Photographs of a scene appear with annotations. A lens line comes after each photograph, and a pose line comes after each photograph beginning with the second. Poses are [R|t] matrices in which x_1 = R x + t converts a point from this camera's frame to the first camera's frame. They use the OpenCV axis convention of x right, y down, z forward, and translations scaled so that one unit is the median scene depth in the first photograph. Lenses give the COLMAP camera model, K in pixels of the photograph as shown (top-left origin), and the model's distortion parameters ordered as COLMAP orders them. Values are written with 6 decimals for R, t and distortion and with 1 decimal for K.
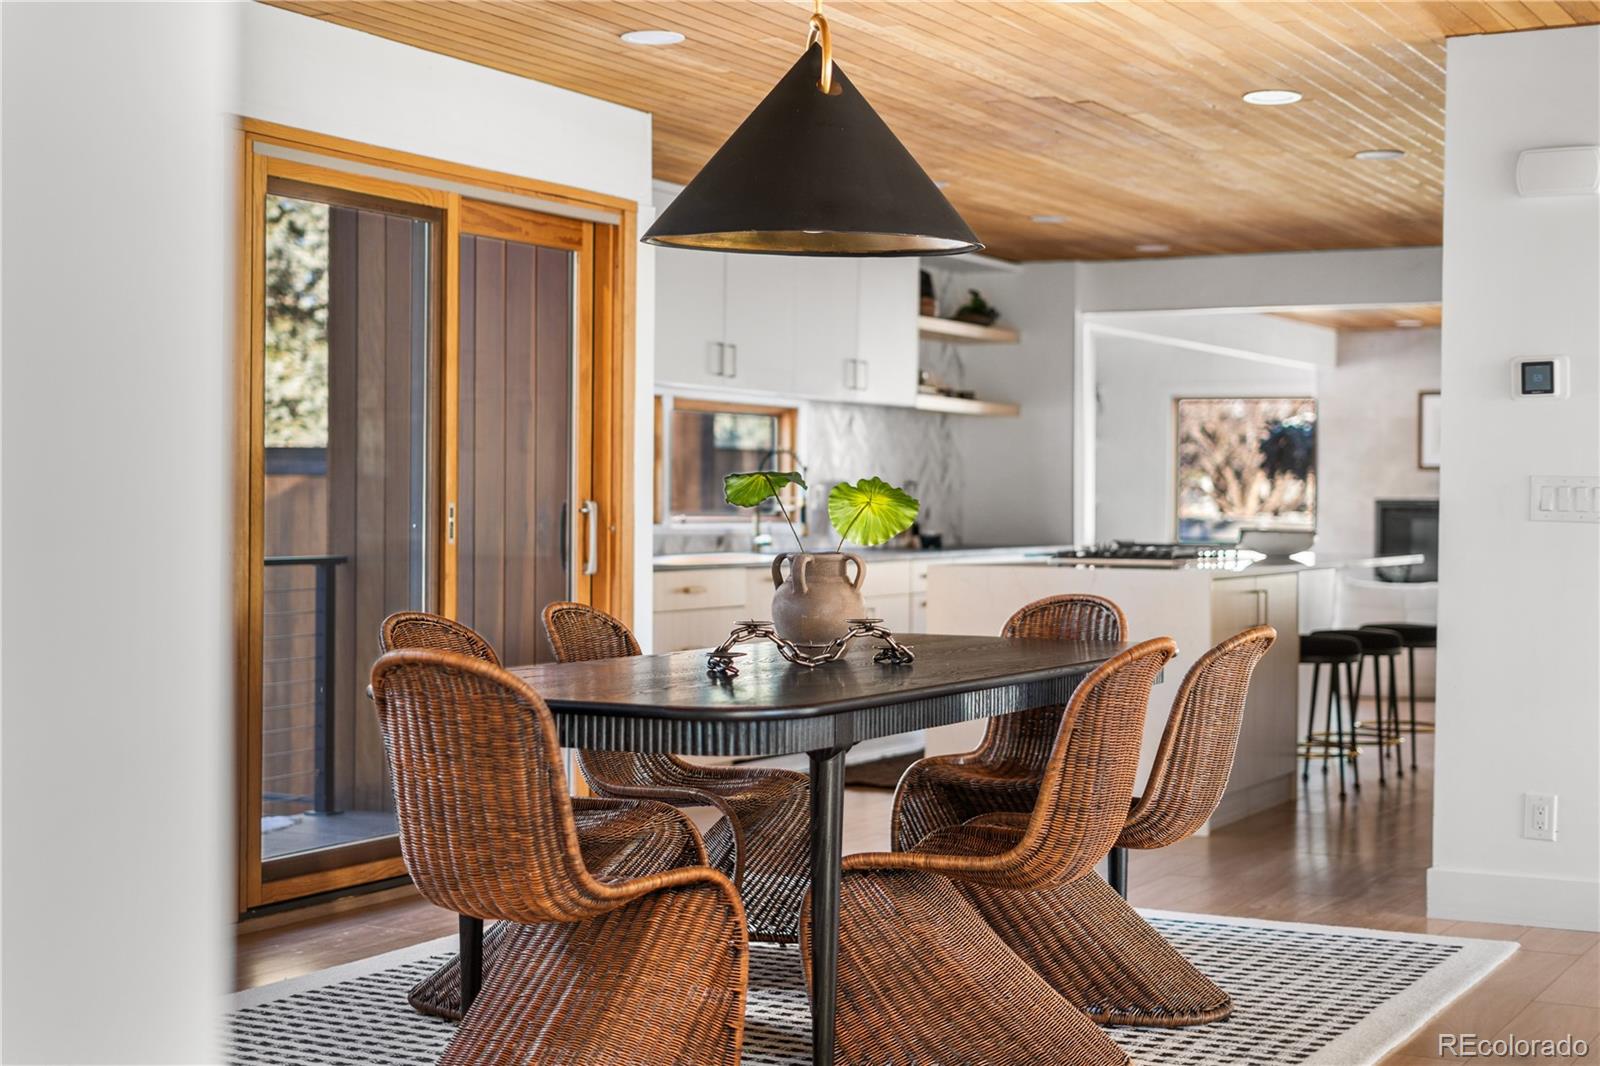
lens RADIAL K [[2409.8, 0, 801.3], [0, 2409.8, 532.2], [0, 0, 1]] dist [0.003004, 0.000000]
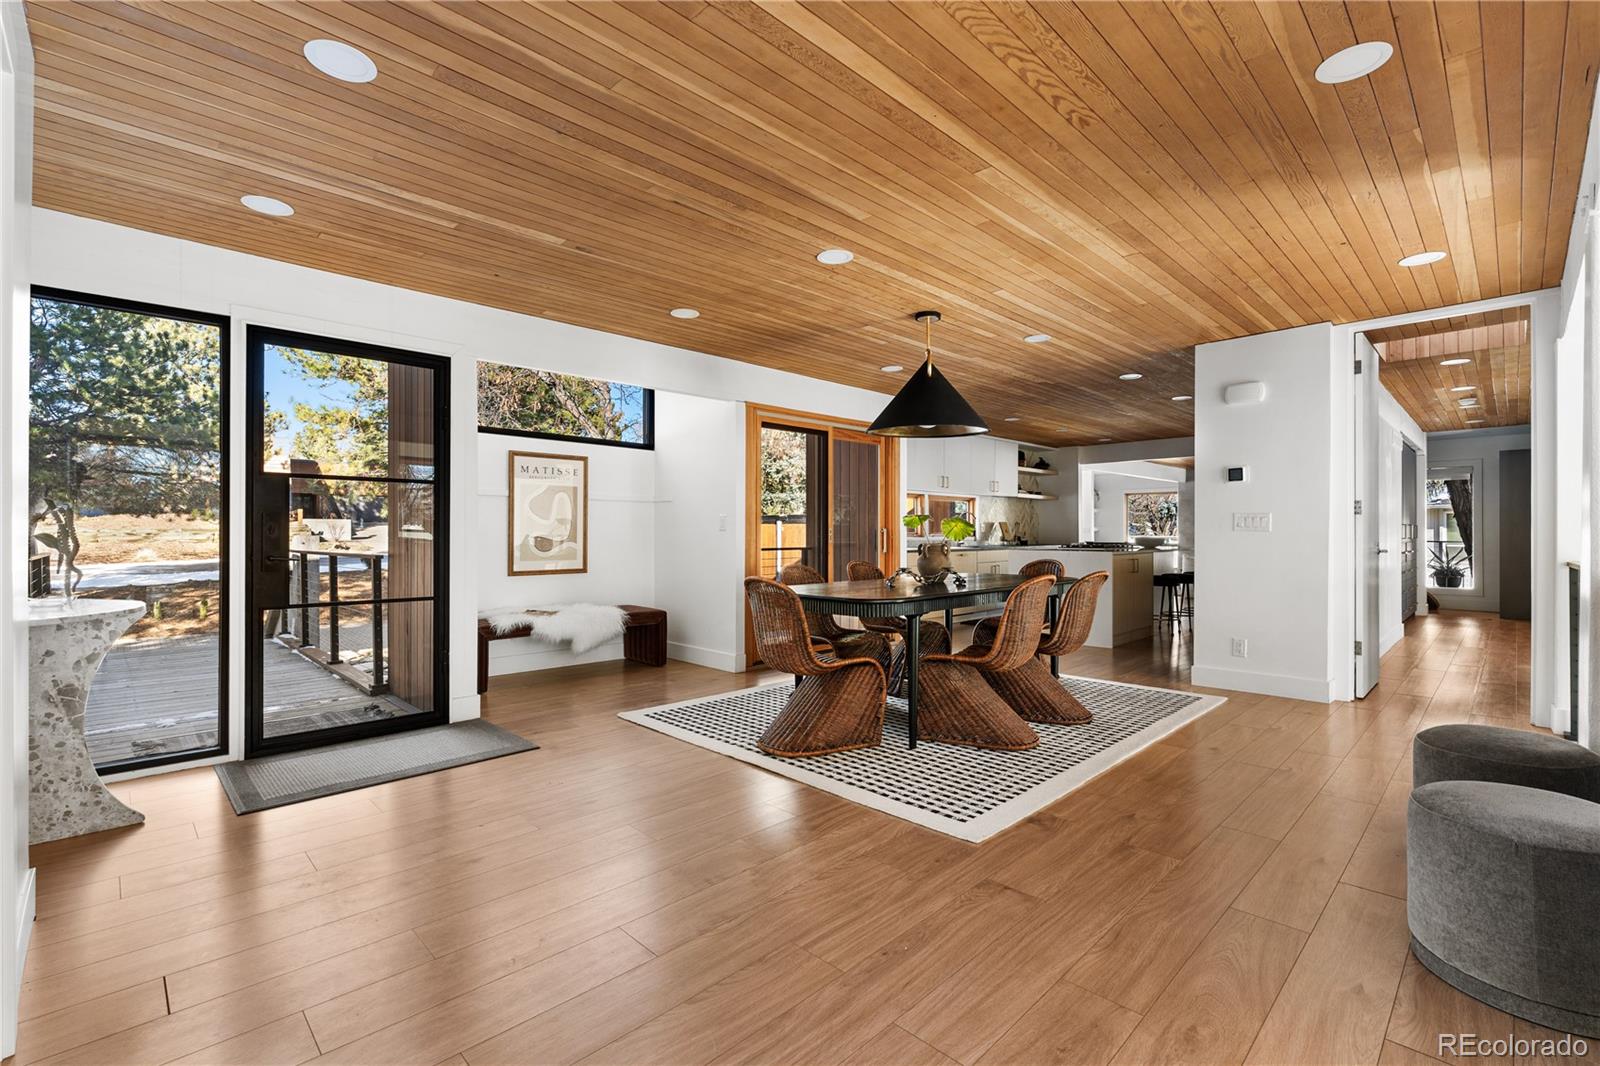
lens RADIAL K [[716.0, 0, 795.3], [0, 716.0, 532.2], [0, 0, 1]] dist [-0.007249, 0.000376]
pose [[0.953173, -0.008526, -0.302307, 0.087879], [0.003721, 0.999858, -0.016465, 0.007420], [0.302404, 0.014569, 0.953068, 0.139109]]
